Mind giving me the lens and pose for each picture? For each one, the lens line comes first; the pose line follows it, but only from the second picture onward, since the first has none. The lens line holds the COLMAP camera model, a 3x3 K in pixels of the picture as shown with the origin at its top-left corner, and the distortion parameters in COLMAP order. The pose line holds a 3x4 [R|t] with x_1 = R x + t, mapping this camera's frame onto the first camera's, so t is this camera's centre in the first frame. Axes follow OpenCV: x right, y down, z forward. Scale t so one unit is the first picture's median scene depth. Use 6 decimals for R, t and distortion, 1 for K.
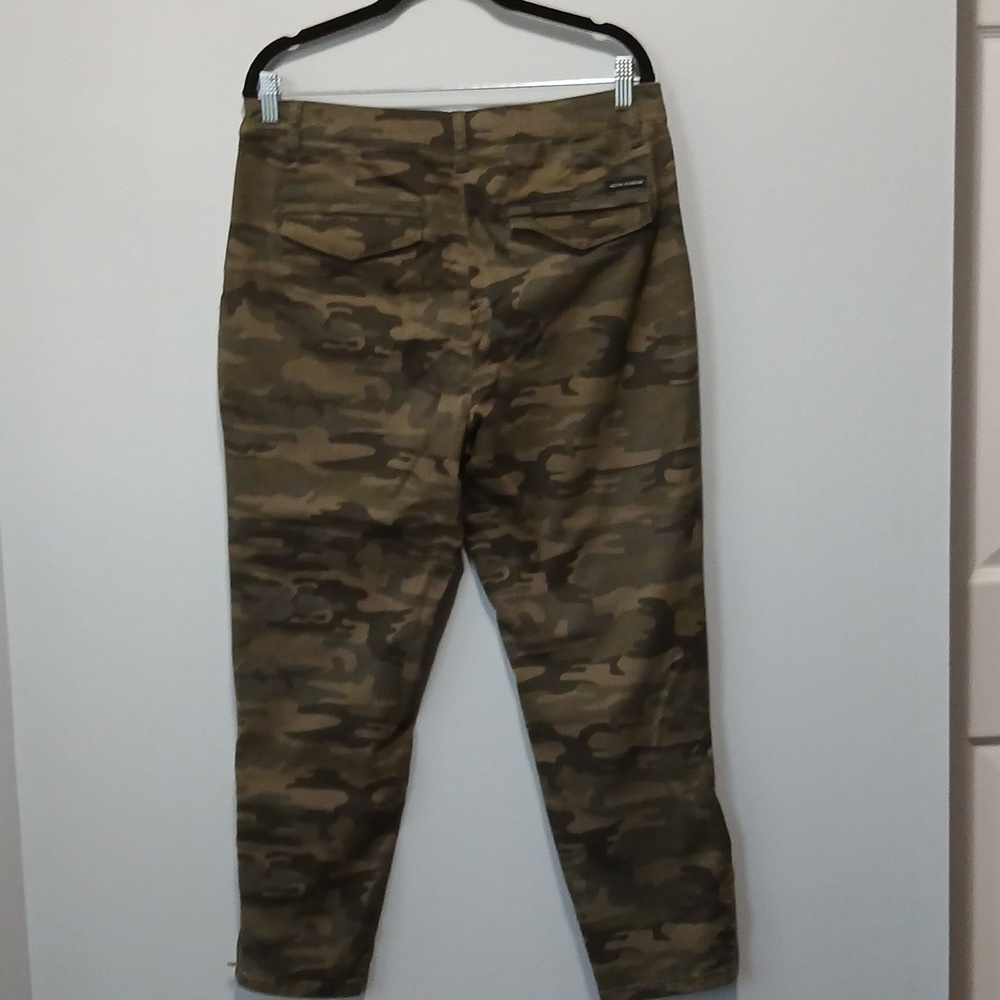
lens RADIAL K [[1698.4, 0, 499.6], [0, 1698.4, 500.1], [0, 0, 1]] dist [0.172434, 0.000000]
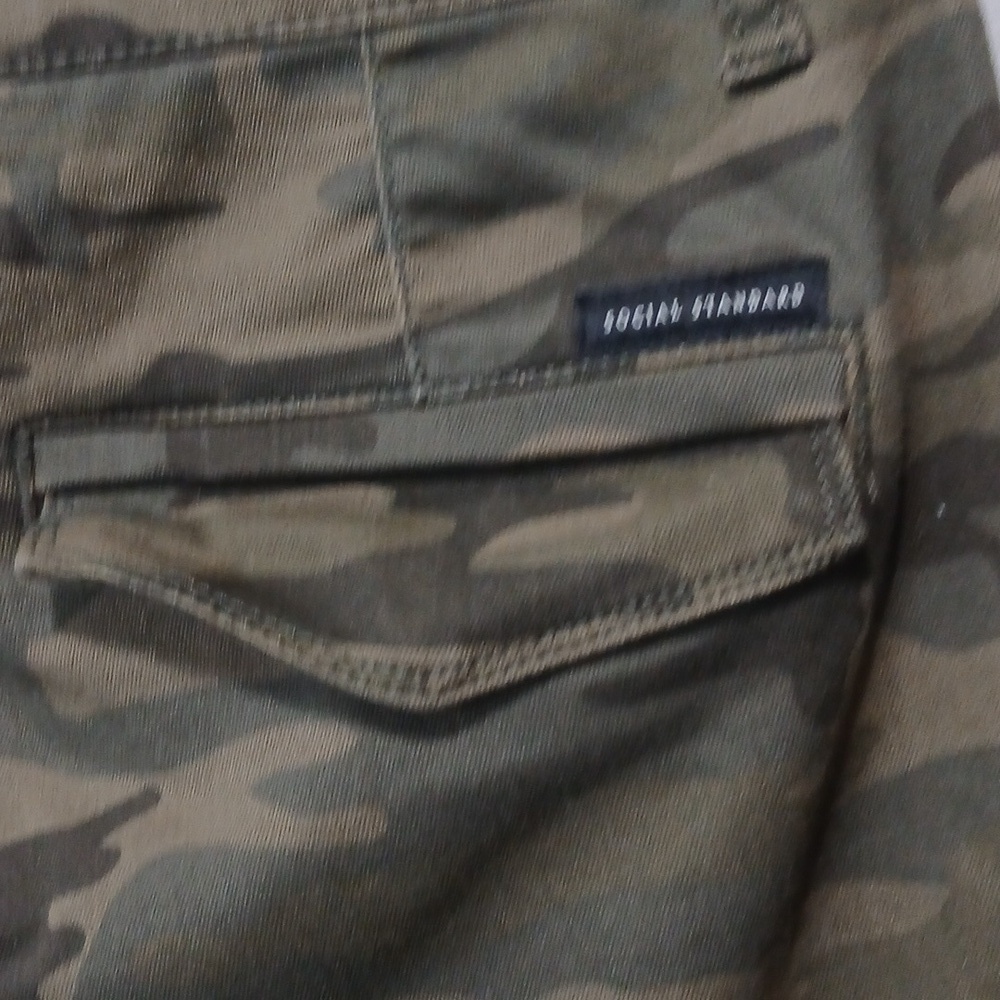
lens RADIAL K [[1698.4, 0, 499.9], [0, 1698.4, 499.5], [0, 0, 1]] dist [0.172434, 0.000000]
pose [[0.990735, 0.004066, -0.135749, 0.077057], [-0.008250, 0.999508, -0.030274, -0.161162], [0.135559, 0.031114, 0.990281, 0.834695]]
